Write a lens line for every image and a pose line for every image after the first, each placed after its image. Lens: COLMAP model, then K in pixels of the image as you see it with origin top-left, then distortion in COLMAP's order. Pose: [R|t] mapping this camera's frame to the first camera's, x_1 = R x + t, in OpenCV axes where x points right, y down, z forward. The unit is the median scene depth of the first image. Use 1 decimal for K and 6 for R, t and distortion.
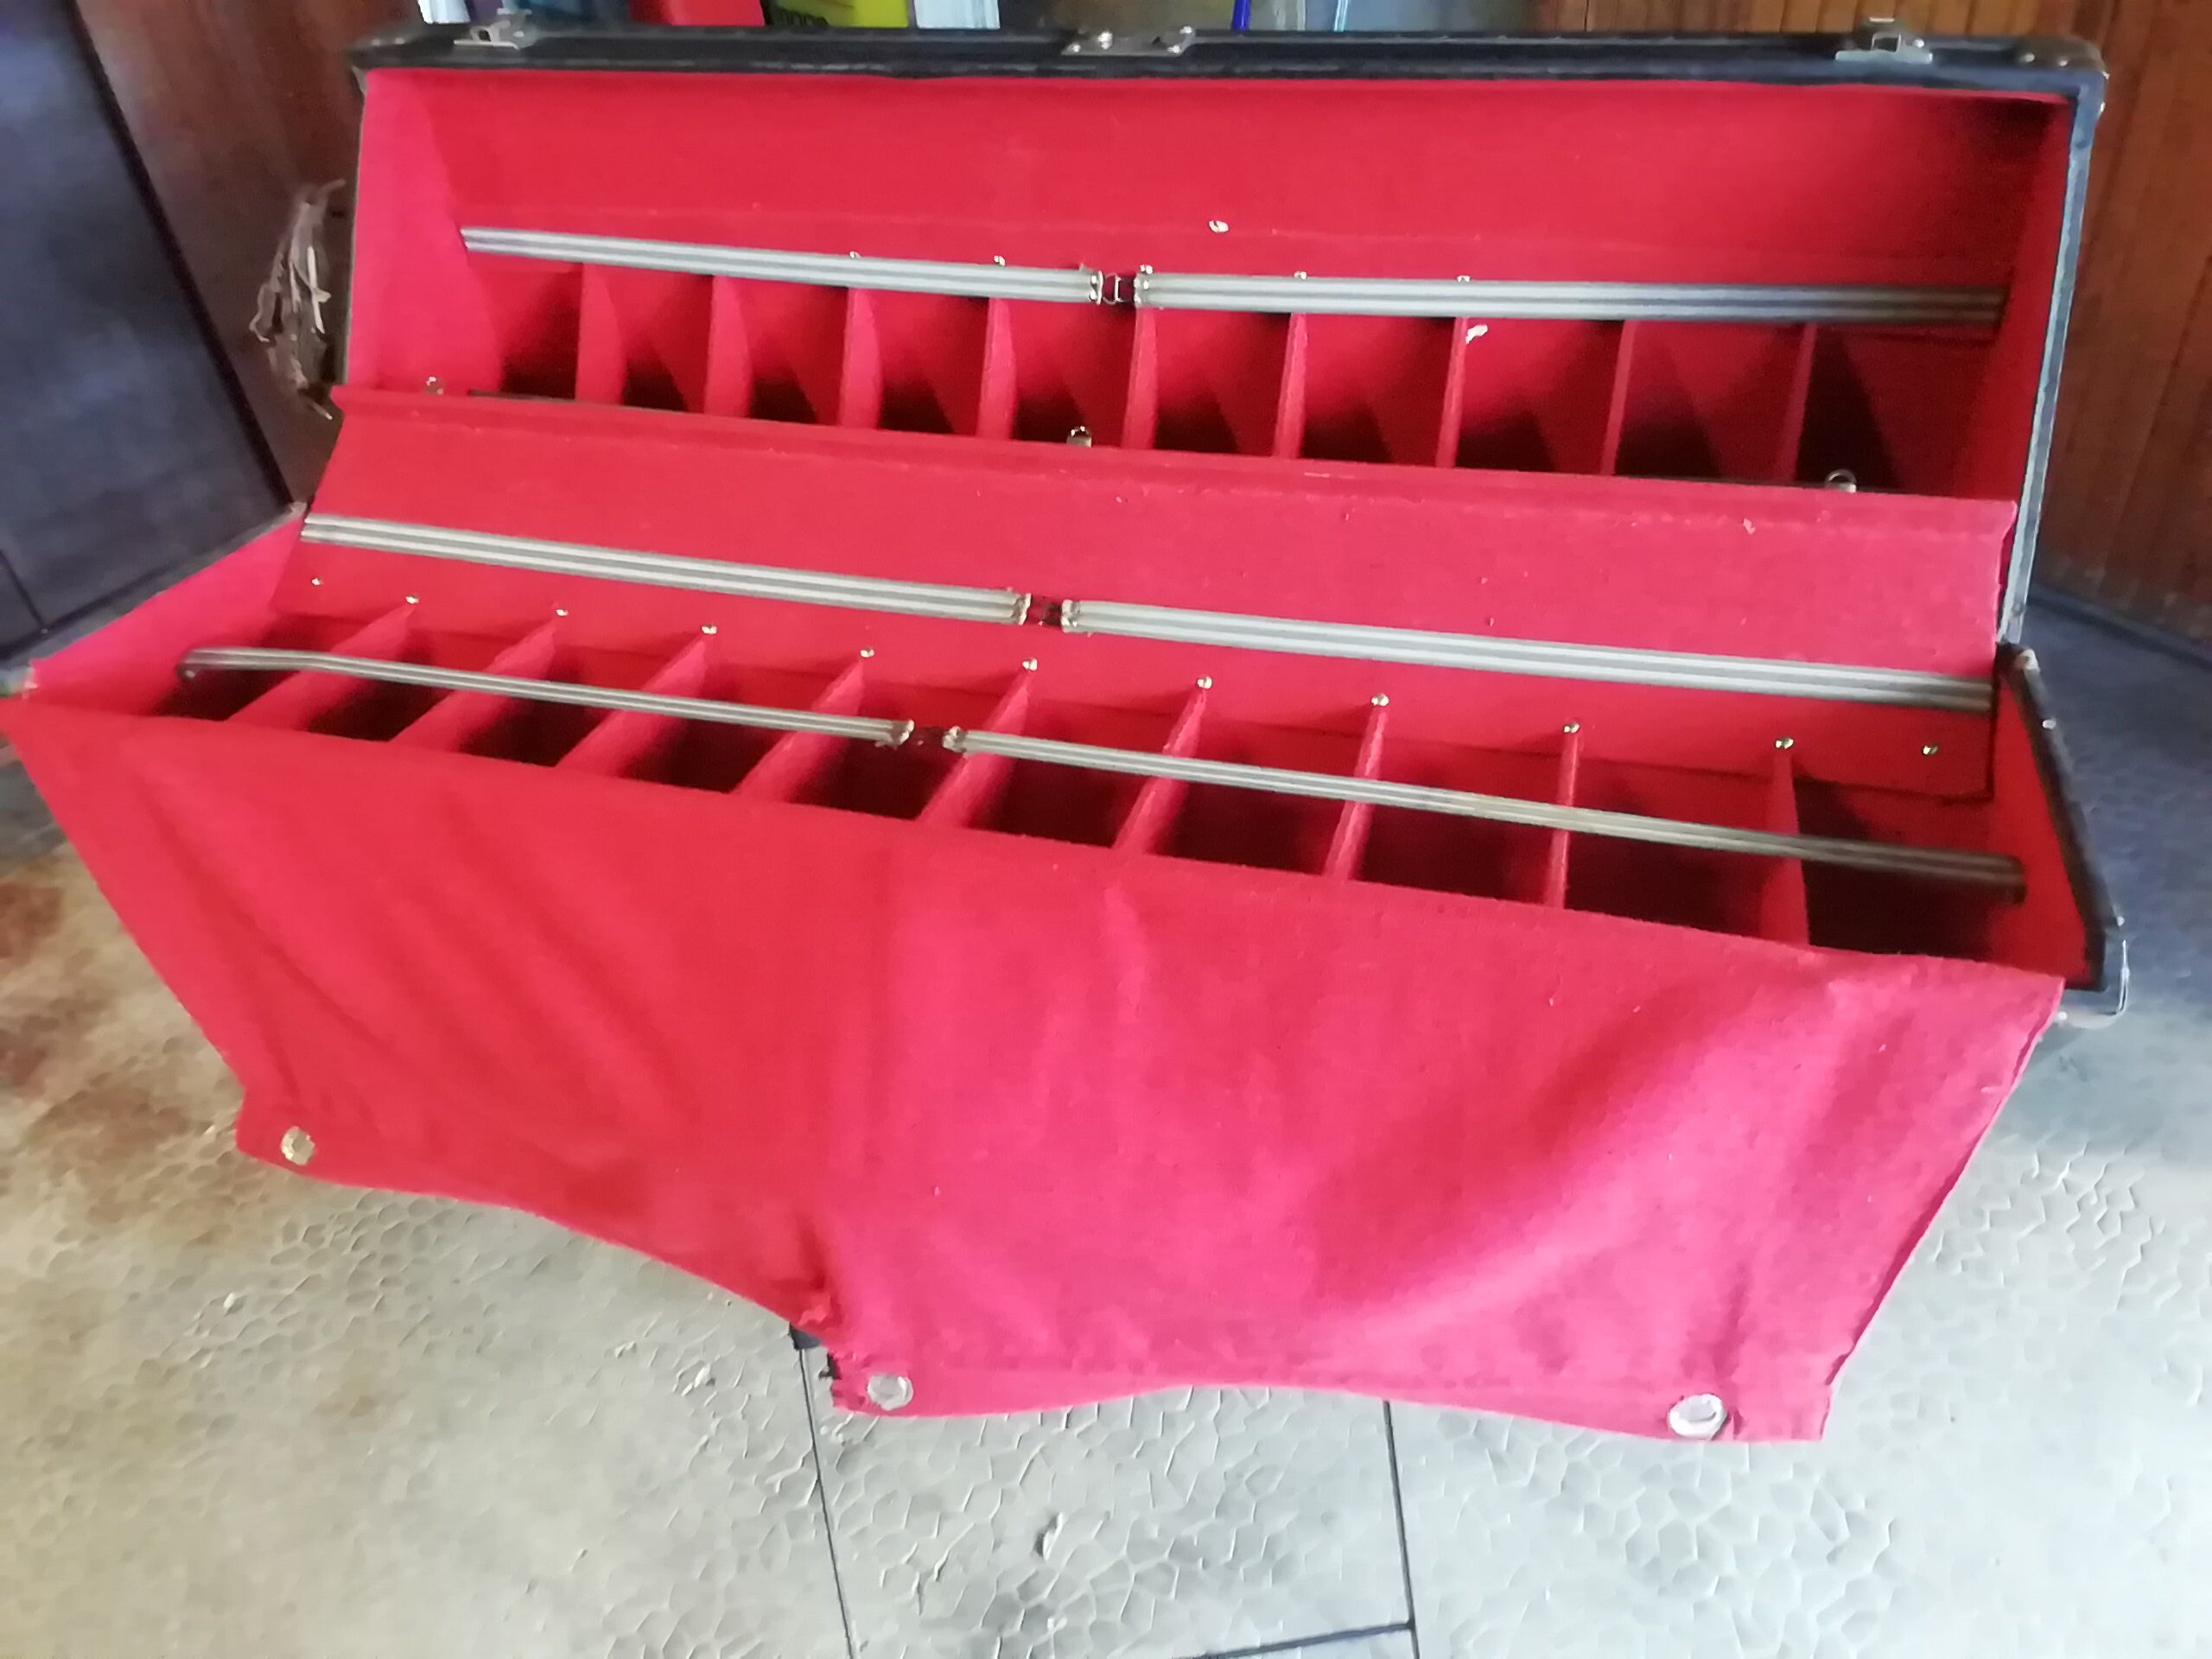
lens RADIAL K [[1740.4, 0, 1098.8], [0, 1740.4, 843.1], [0, 0, 1]] dist [0.111811, -0.167352]
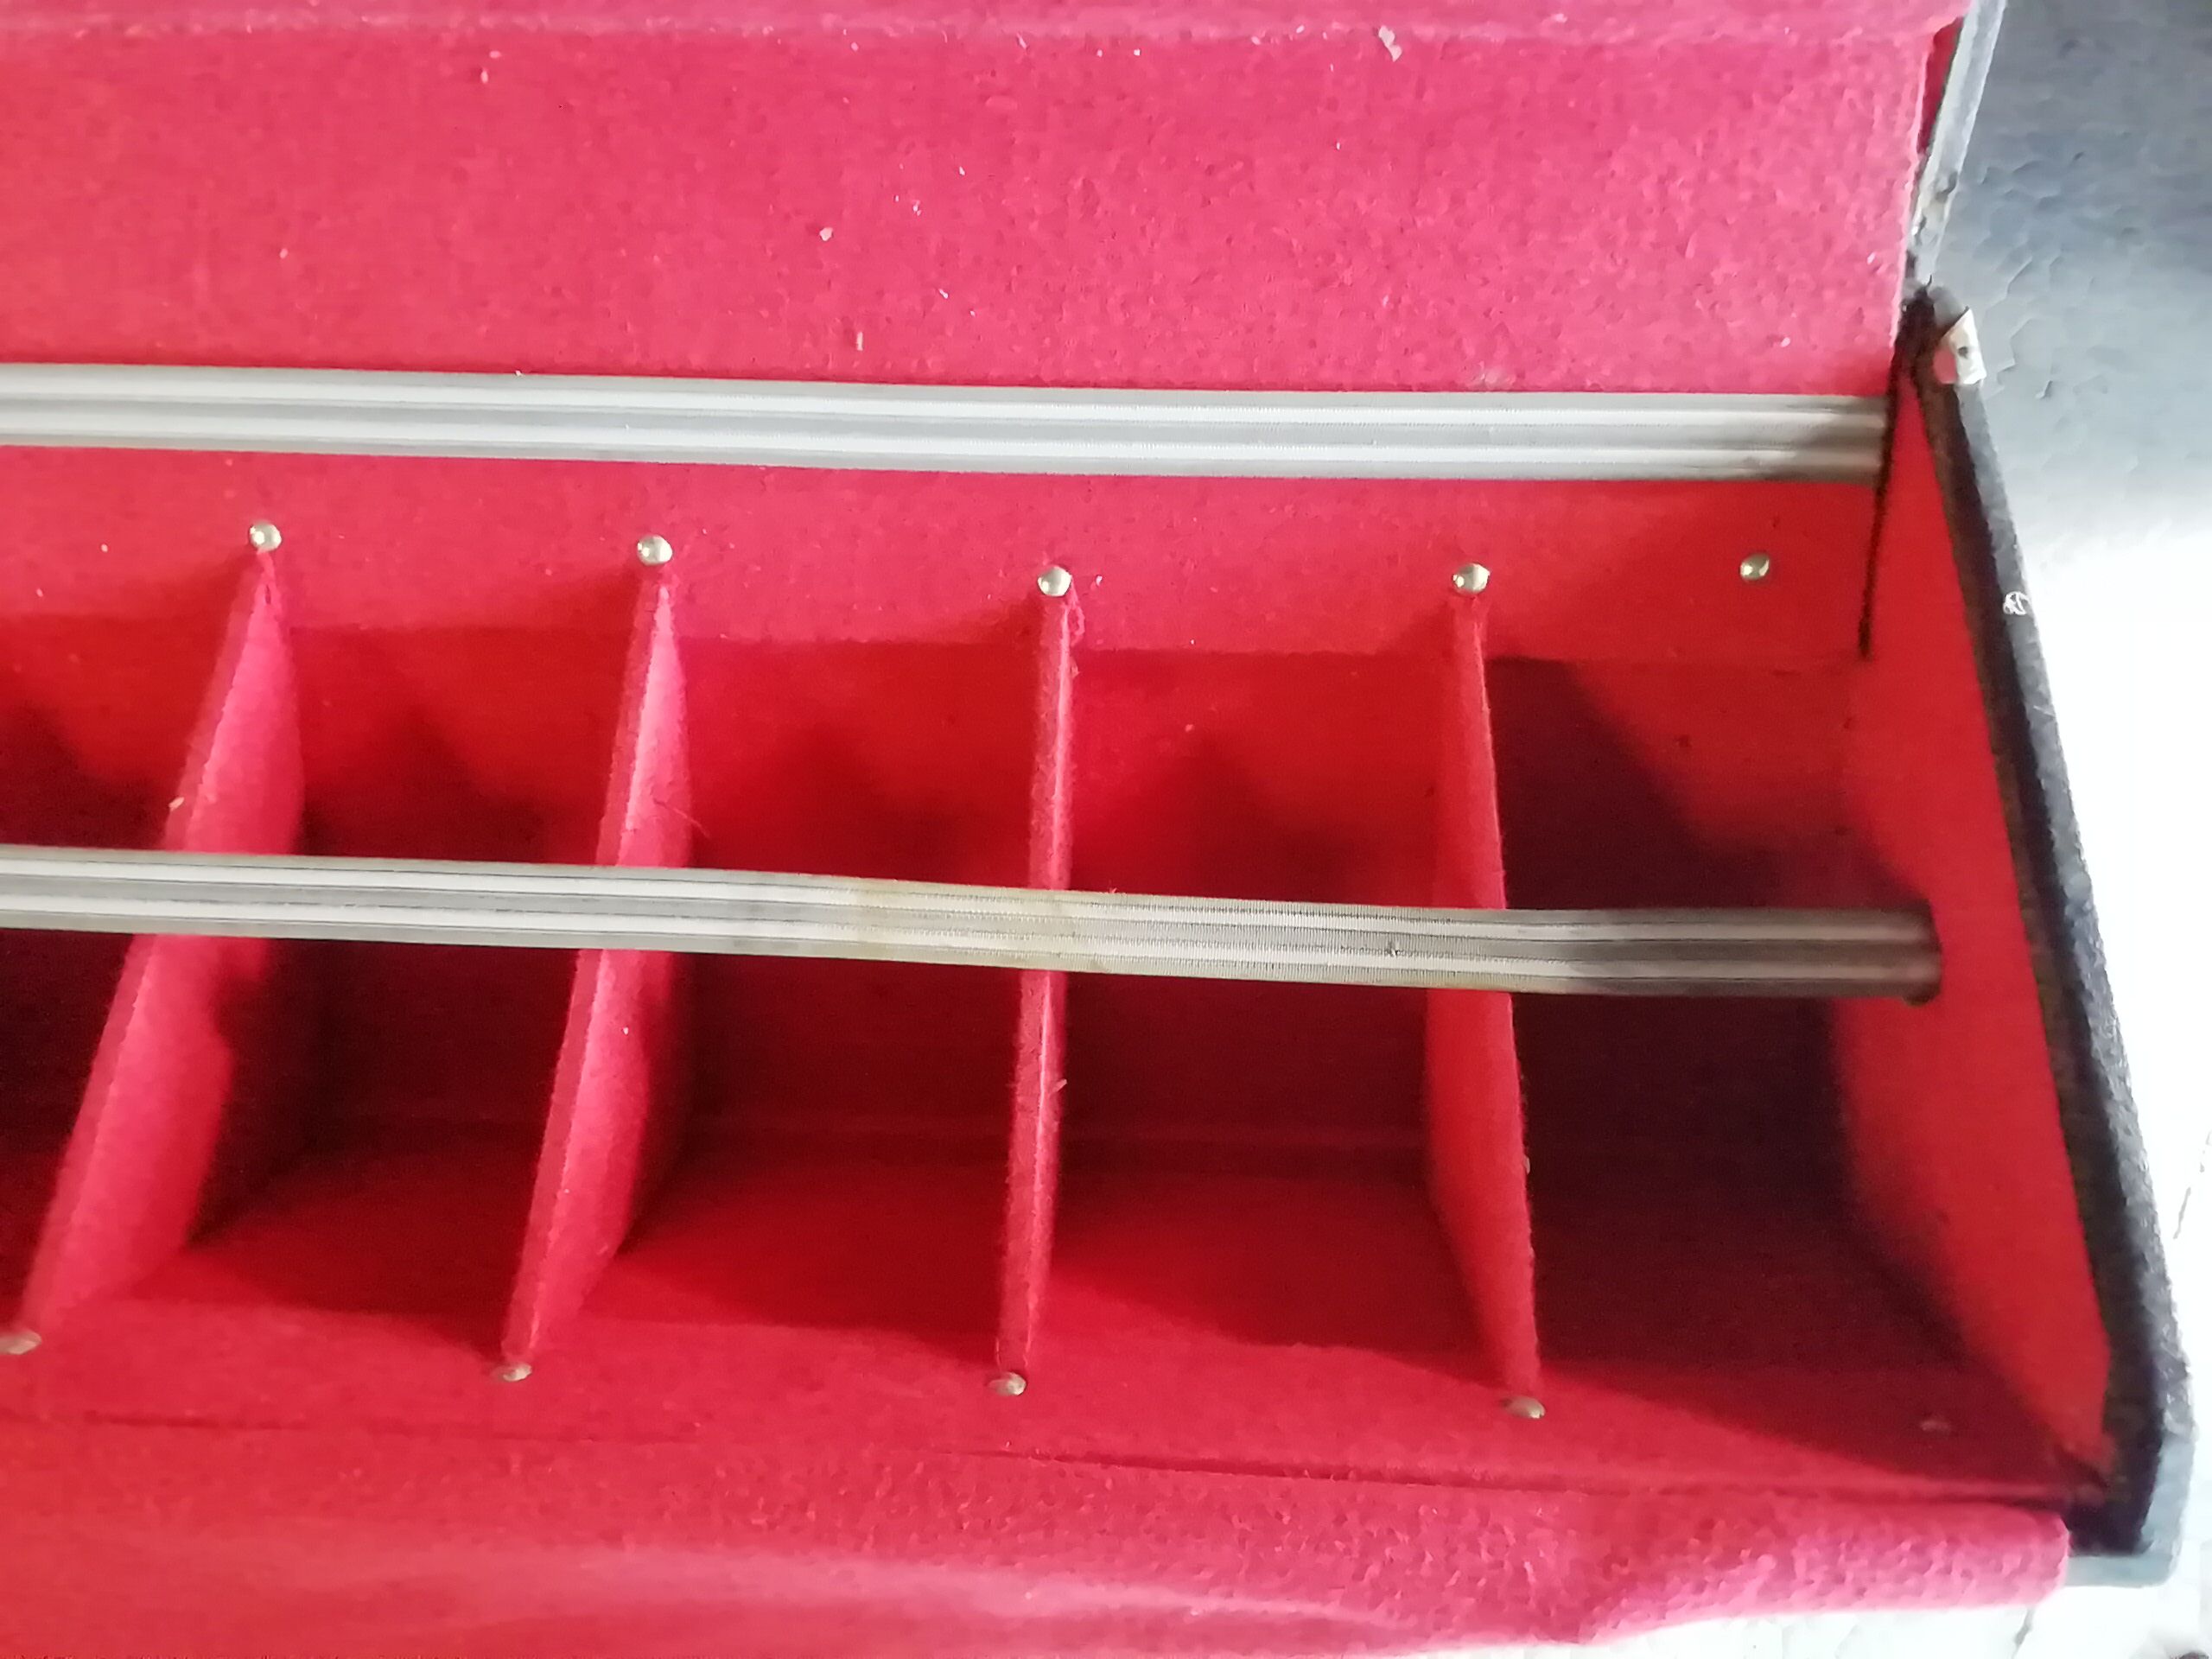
lens RADIAL K [[1740.4, 0, 1098.8], [0, 1740.4, 843.1], [0, 0, 1]] dist [0.111811, -0.167352]
pose [[0.970949, -0.209701, 0.115256, 0.221130], [0.119037, 0.841127, 0.527575, -0.266890], [-0.207578, -0.498529, 0.841654, 0.587806]]
